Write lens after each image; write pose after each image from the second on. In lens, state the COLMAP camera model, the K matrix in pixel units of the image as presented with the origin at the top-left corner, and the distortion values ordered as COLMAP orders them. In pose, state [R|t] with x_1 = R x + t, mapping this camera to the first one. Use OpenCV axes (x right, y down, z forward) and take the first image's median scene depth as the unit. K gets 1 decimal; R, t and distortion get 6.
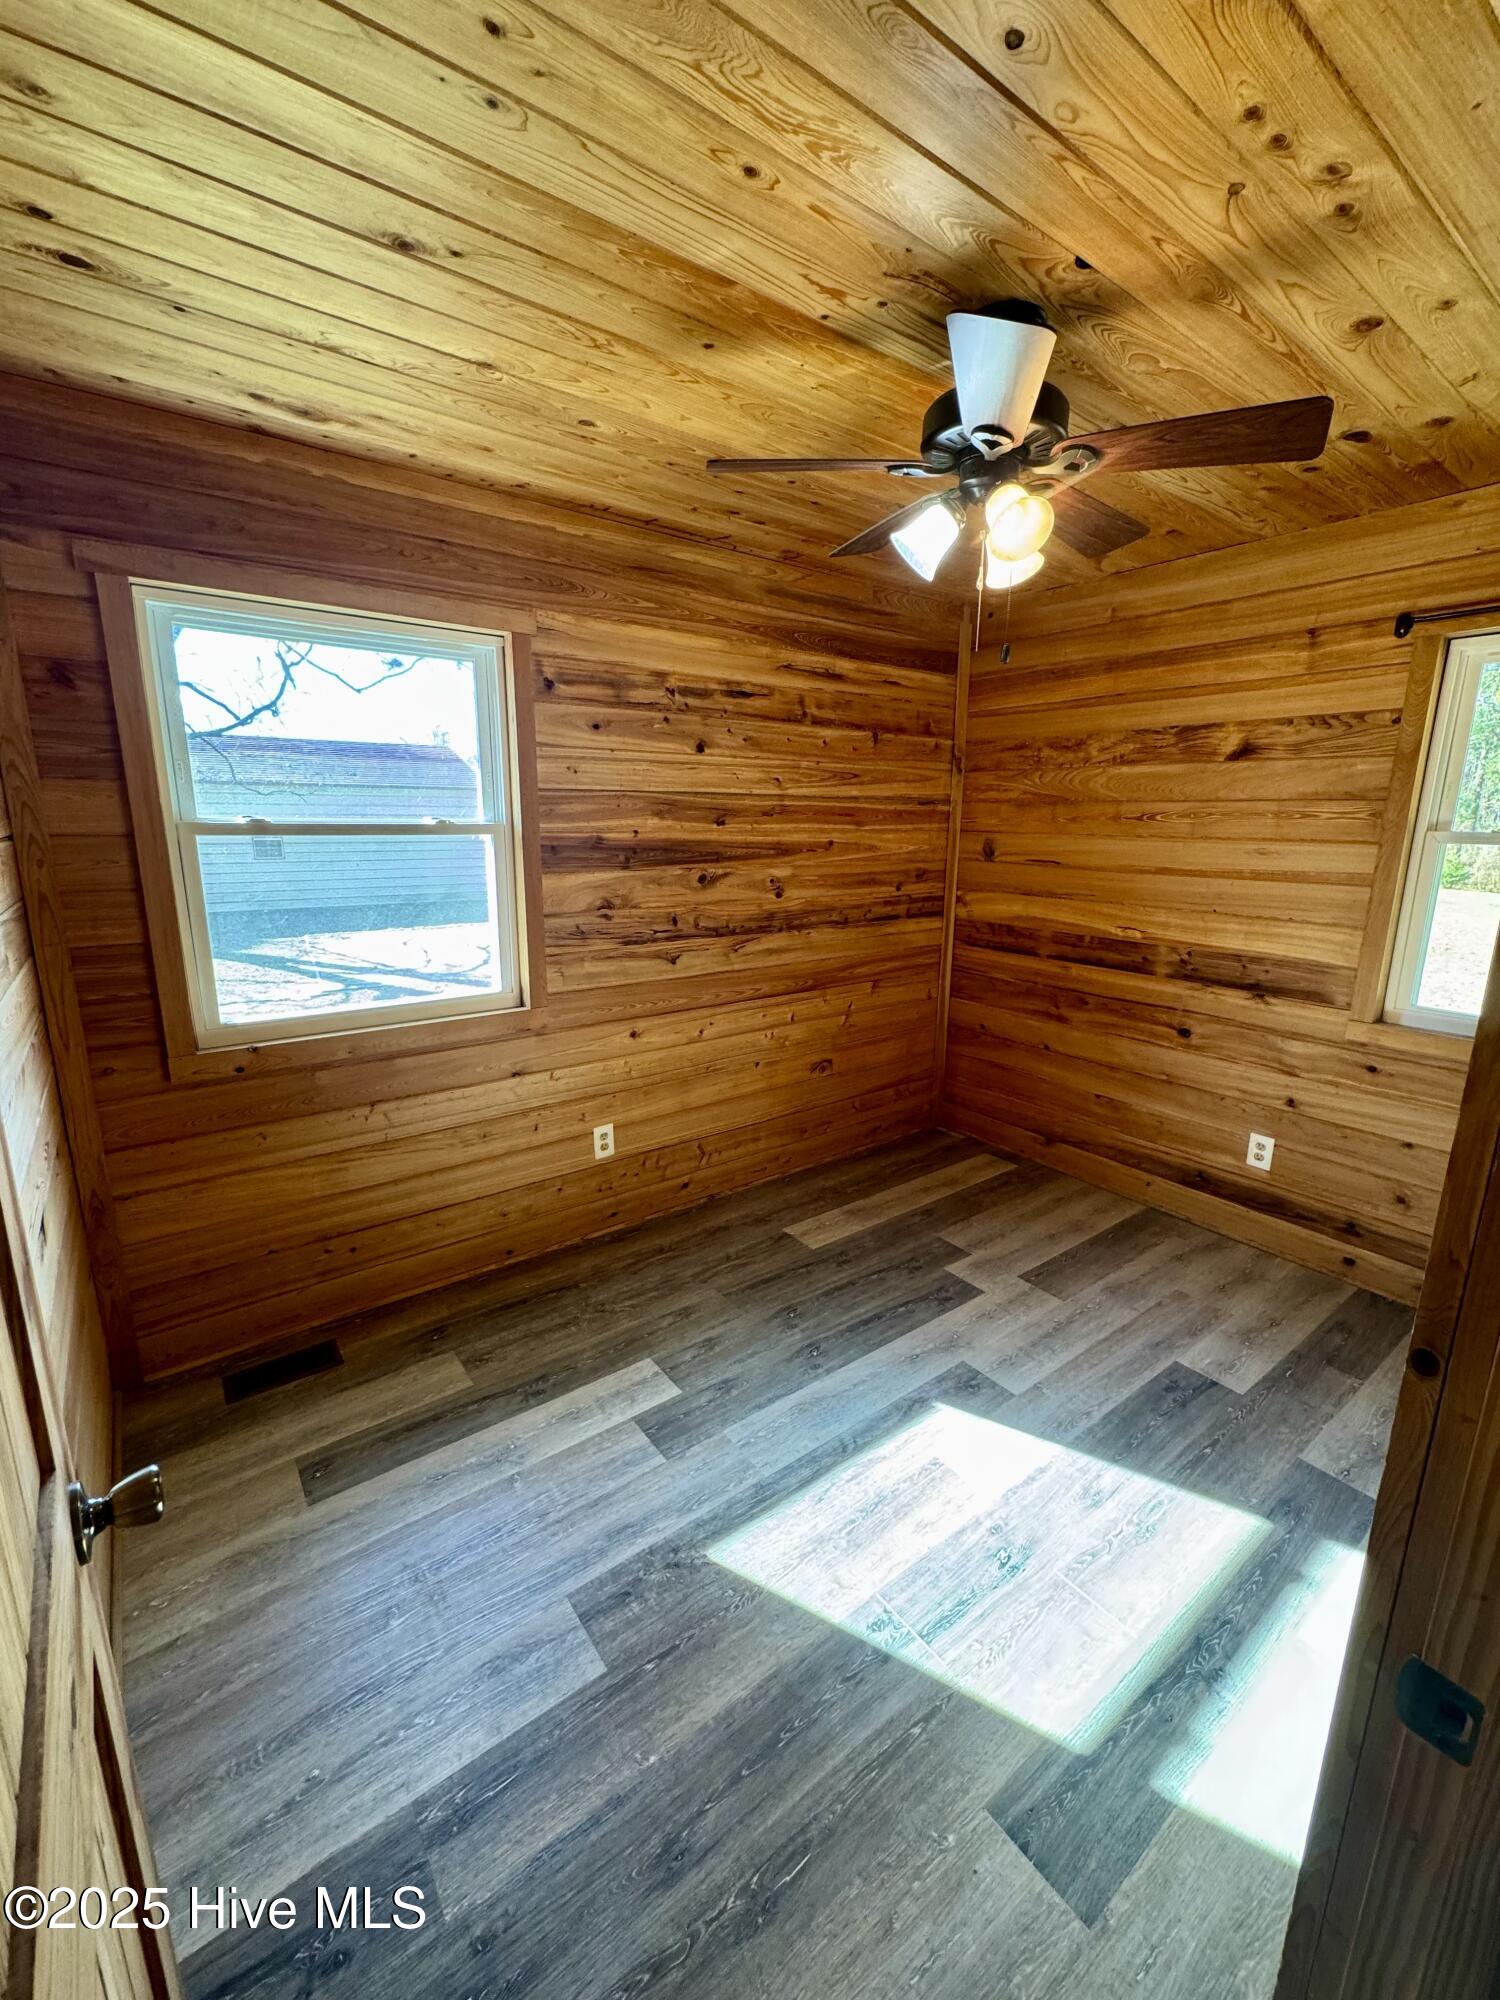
lens RADIAL K [[796.5, 0, 758.4], [0, 796.5, 1002.8], [0, 0, 1]] dist [-0.002722, 0.000597]
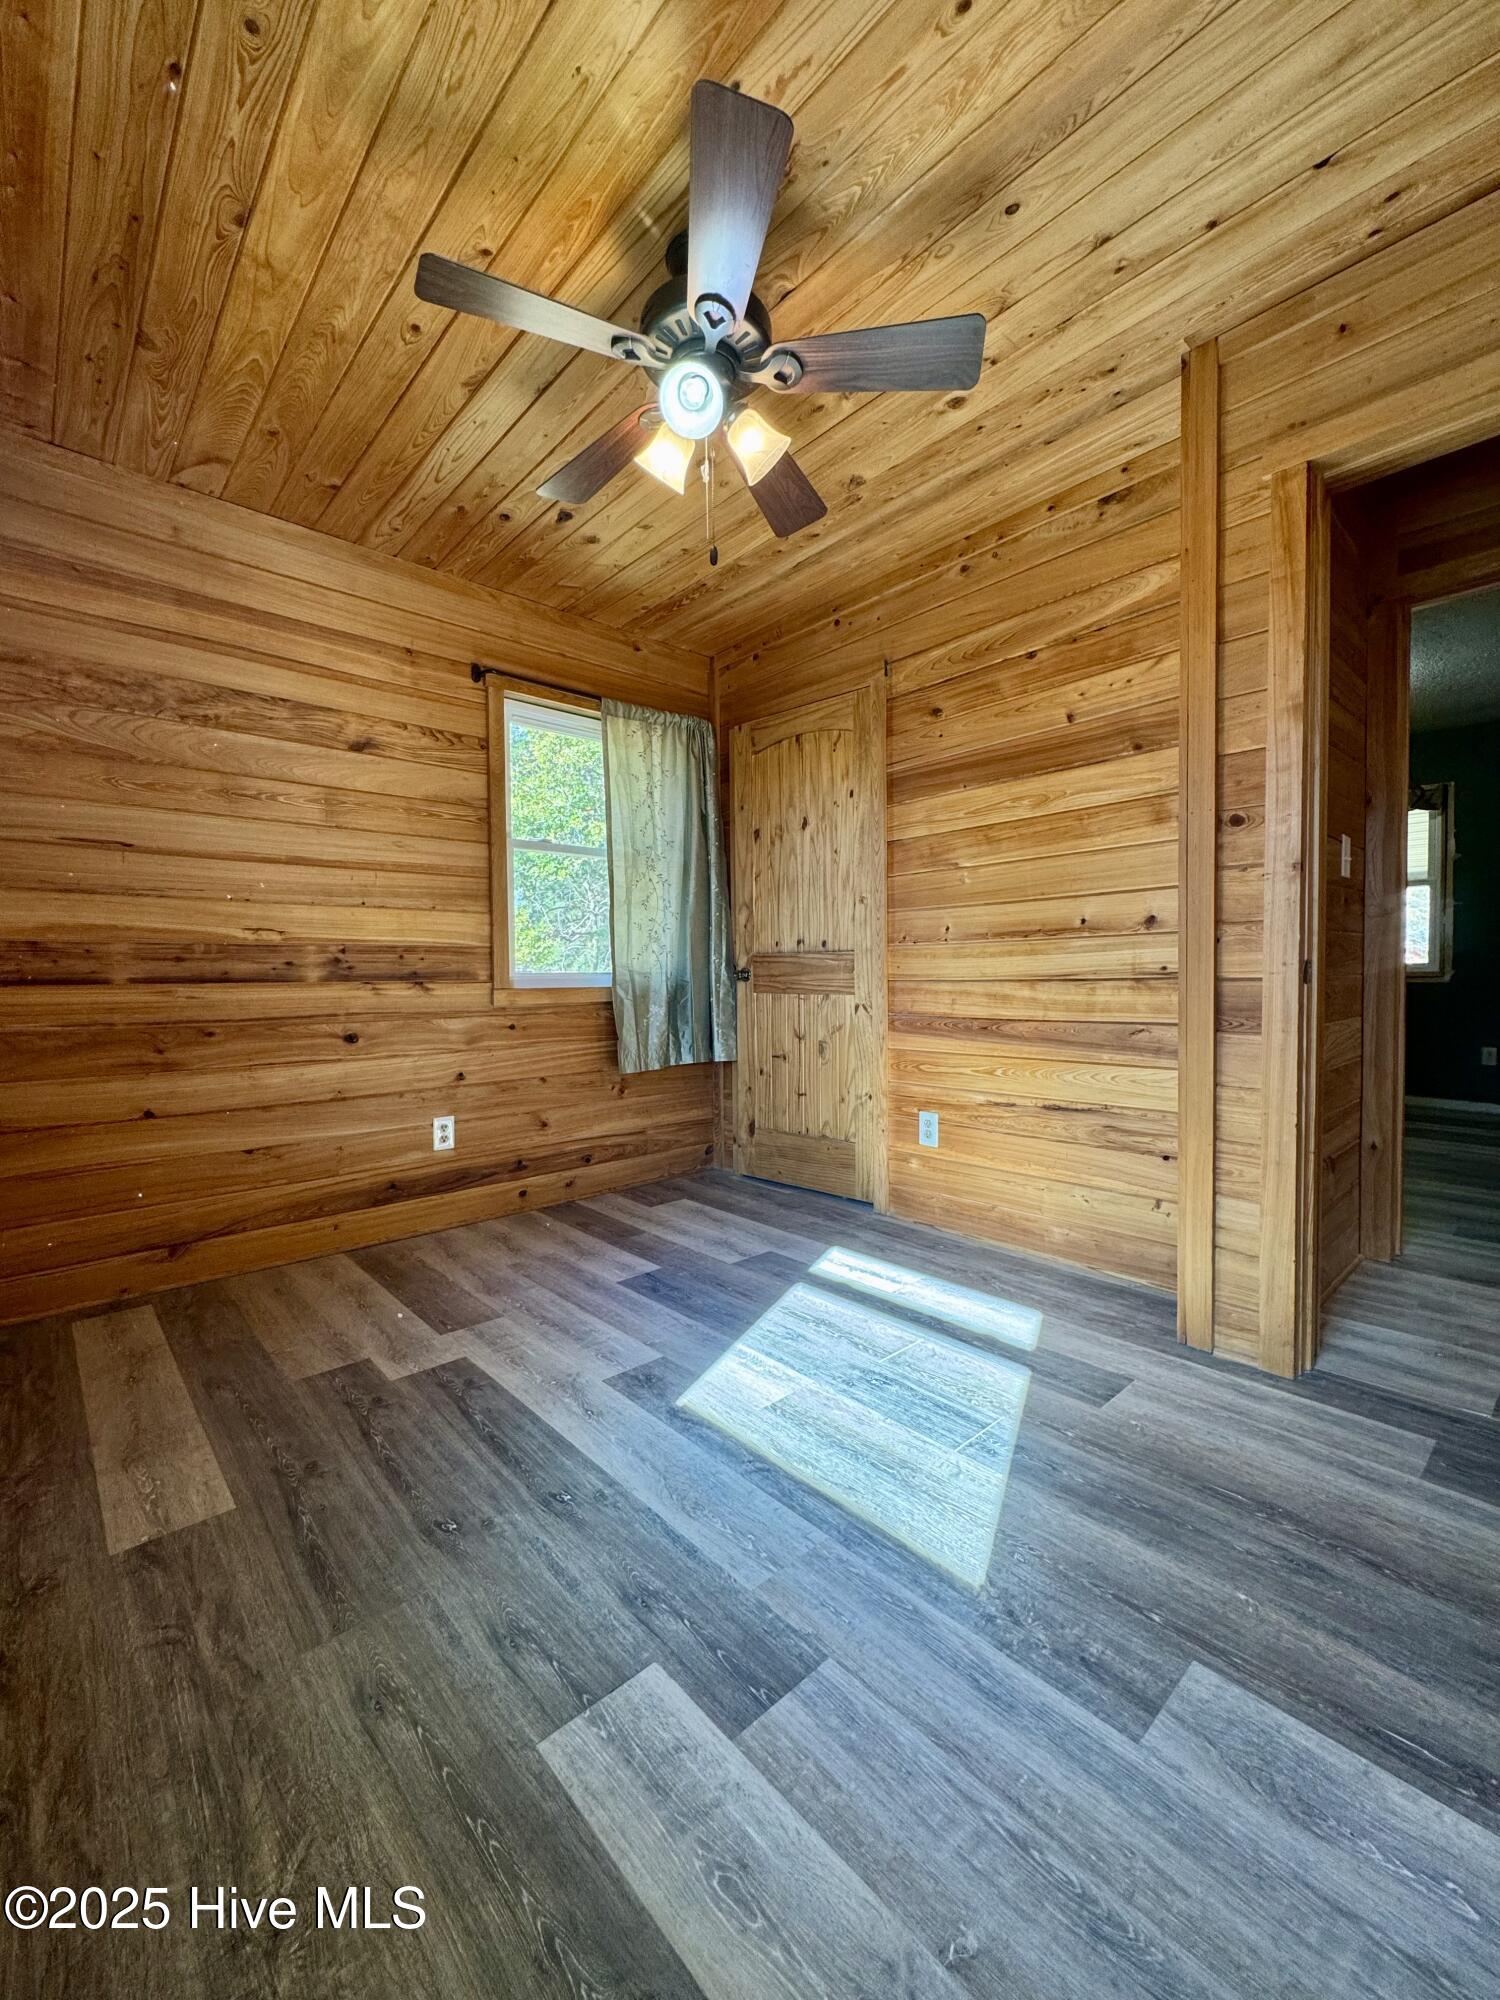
lens RADIAL K [[796.5, 0, 754.7], [0, 796.5, 996.5], [0, 0, 1]] dist [-0.002722, 0.000597]
pose [[-0.069532, -0.048254, 0.996412, -0.465193], [0.228109, 0.971597, 0.062971, 0.045062], [-0.971150, 0.231669, -0.056550, 0.686735]]
